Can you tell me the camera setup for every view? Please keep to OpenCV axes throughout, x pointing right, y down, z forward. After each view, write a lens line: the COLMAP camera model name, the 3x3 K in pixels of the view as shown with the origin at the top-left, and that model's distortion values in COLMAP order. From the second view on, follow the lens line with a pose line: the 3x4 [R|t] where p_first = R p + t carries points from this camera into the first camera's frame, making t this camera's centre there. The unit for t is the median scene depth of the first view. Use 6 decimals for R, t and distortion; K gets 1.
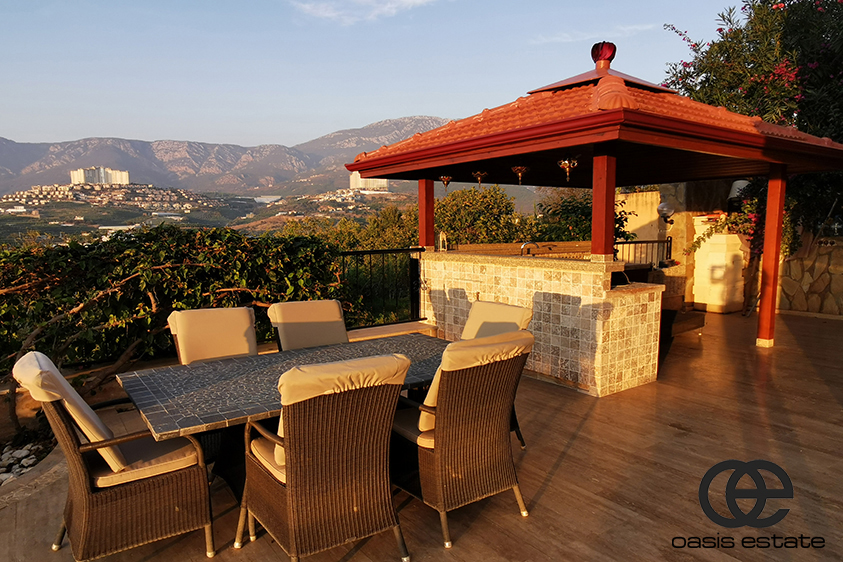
lens RADIAL K [[599.1, 0, 424.4], [0, 599.1, 286.3], [0, 0, 1]] dist [-0.046493, 0.002813]
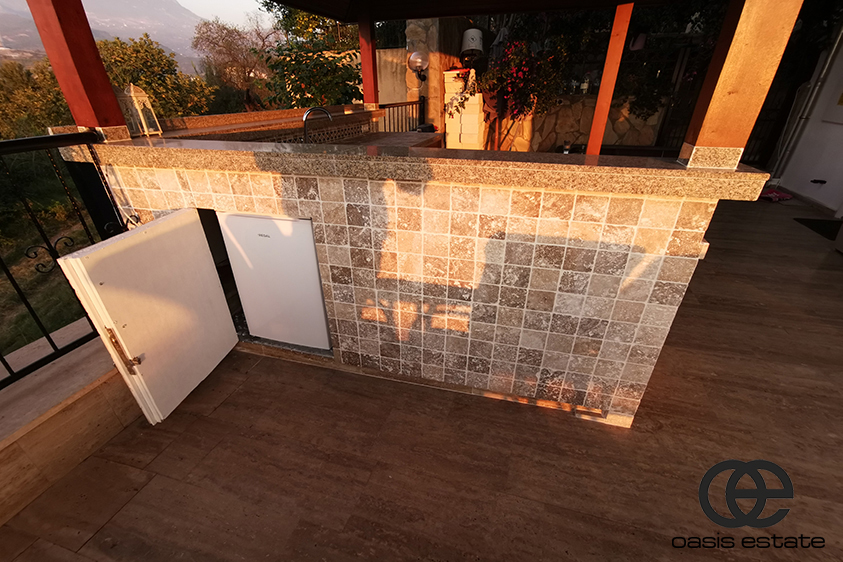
lens RADIAL K [[387.3, 0, 436.1], [0, 387.3, 316.0], [0, 0, 1]] dist [-0.001358, -0.000675]
pose [[0.773694, -0.315786, 0.549250, -0.004502], [0.058854, 0.899003, 0.433970, -0.037832], [-0.630819, -0.303434, 0.714139, 0.467101]]
